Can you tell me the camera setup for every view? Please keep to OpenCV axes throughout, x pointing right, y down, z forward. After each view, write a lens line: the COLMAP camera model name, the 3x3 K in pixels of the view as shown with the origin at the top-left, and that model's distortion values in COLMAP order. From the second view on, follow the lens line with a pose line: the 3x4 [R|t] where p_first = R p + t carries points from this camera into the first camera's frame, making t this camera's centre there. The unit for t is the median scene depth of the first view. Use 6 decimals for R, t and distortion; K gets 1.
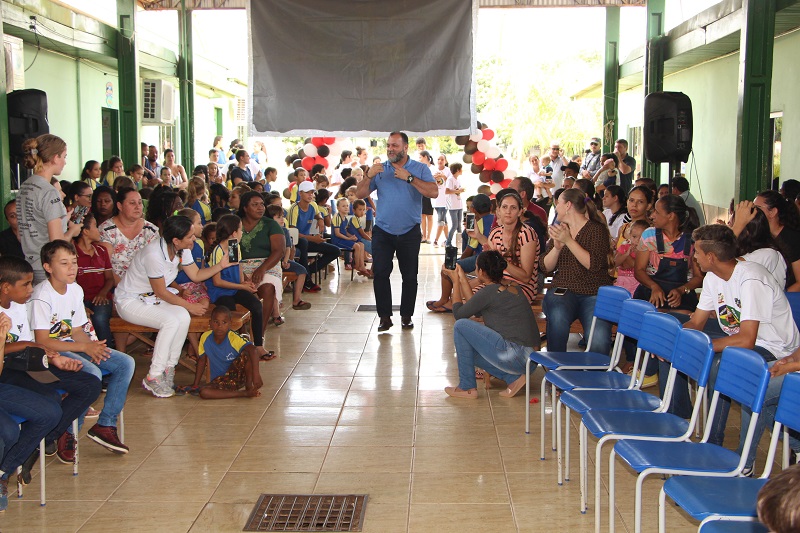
lens RADIAL K [[1053.5, 0, 422.7], [0, 1053.5, 291.9], [0, 0, 1]] dist [0.049067, 0.000000]
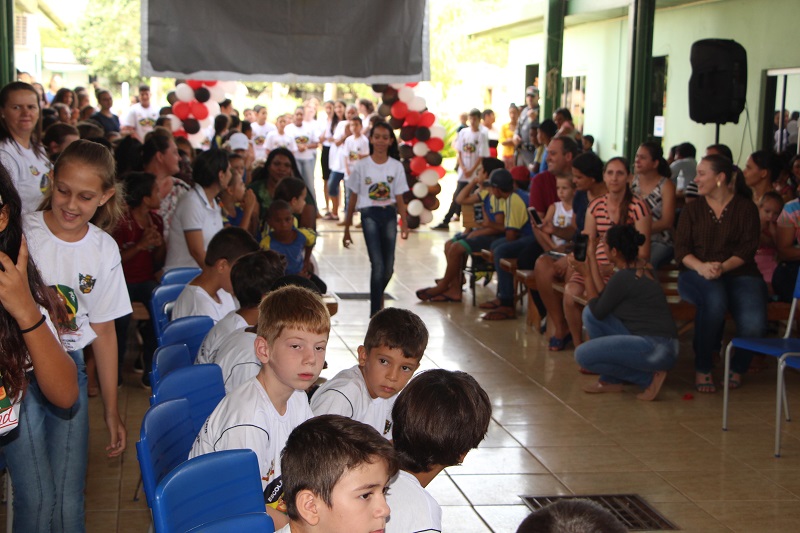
lens RADIAL K [[1410.0, 0, 407.1], [0, 1410.0, 259.3], [0, 0, 1]] dist [0.147559, 0.000000]
pose [[0.982606, 0.006655, 0.185581, -0.139178], [-0.003356, 0.999831, -0.018082, 0.004799], [-0.185670, 0.017145, 0.982463, -0.045111]]
